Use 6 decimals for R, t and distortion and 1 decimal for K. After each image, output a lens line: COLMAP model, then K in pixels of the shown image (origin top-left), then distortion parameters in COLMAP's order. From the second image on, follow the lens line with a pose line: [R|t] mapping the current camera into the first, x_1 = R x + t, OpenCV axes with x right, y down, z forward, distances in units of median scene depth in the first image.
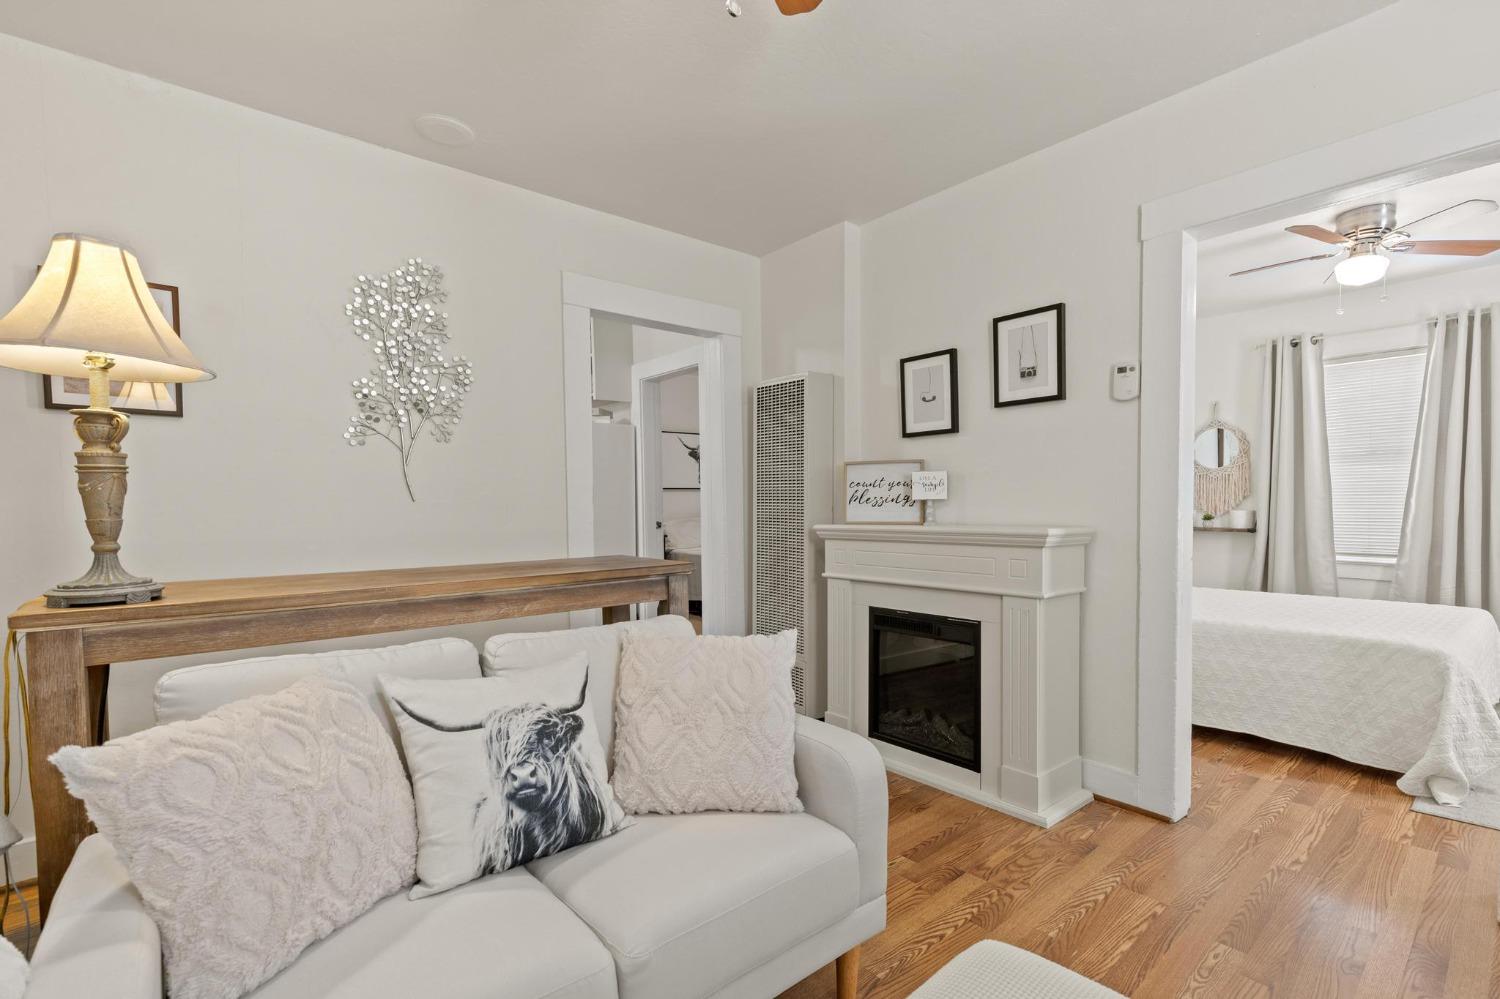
lens RADIAL K [[686.1, 0, 762.7], [0, 686.1, 528.9], [0, 0, 1]] dist [0.008263, -0.001917]
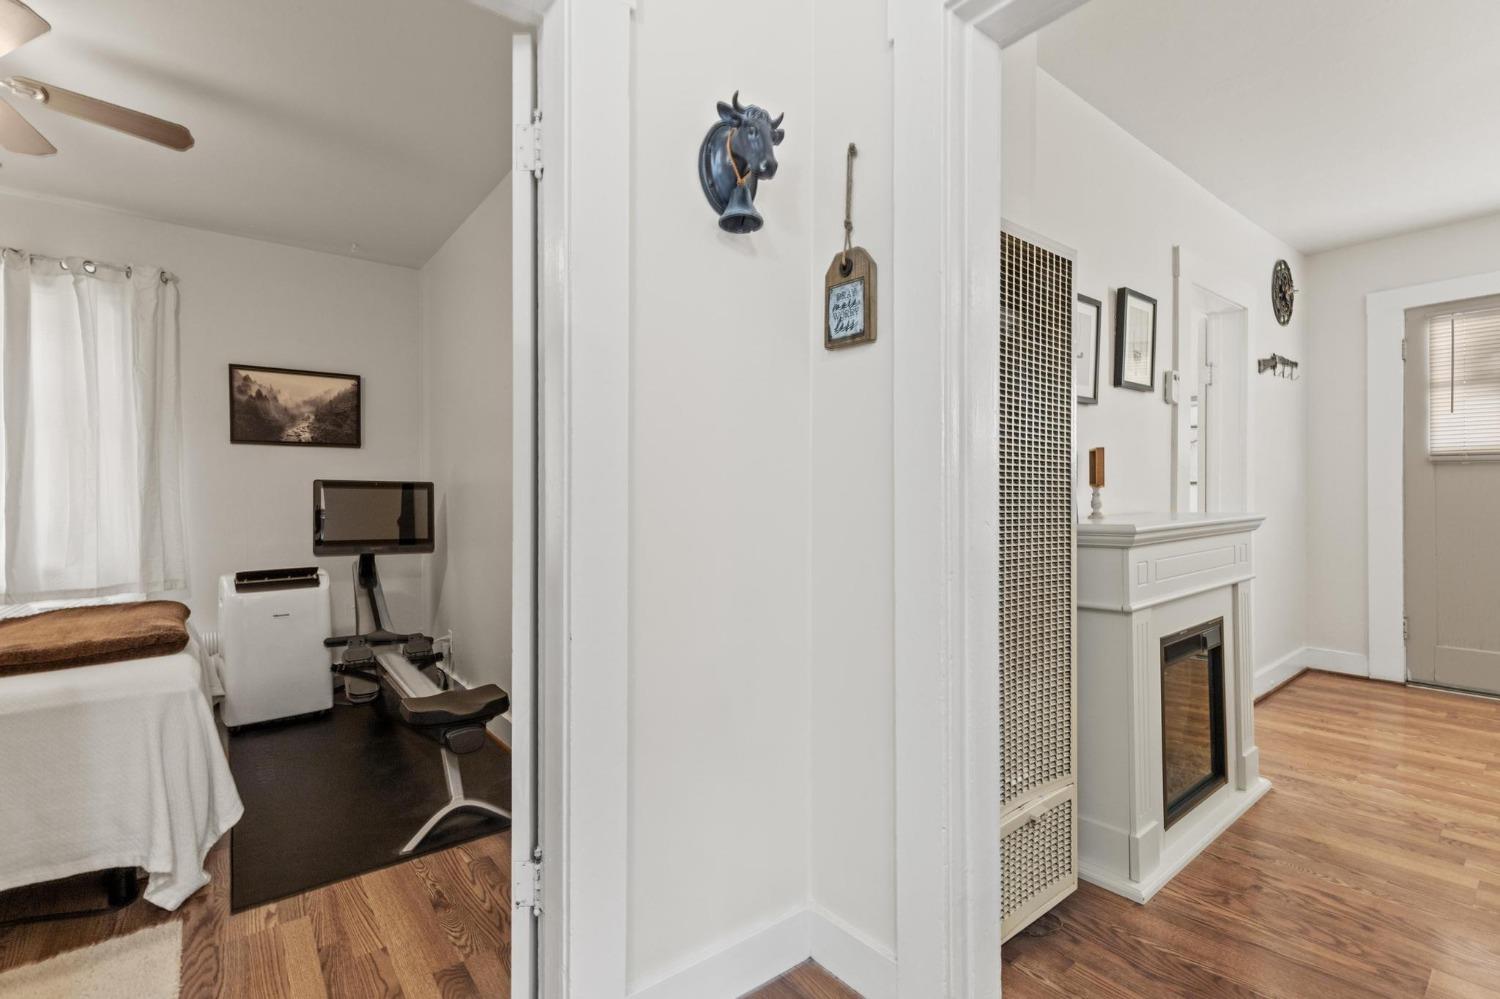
lens RADIAL K [[686.1, 0, 770.5], [0, 686.1, 503.2], [0, 0, 1]] dist [0.008263, -0.001917]
pose [[0.028505, -0.006390, 0.999573, -0.850659], [0.046246, 0.998917, 0.005067, -0.068766], [-0.998523, 0.046082, 0.028770, 2.123936]]
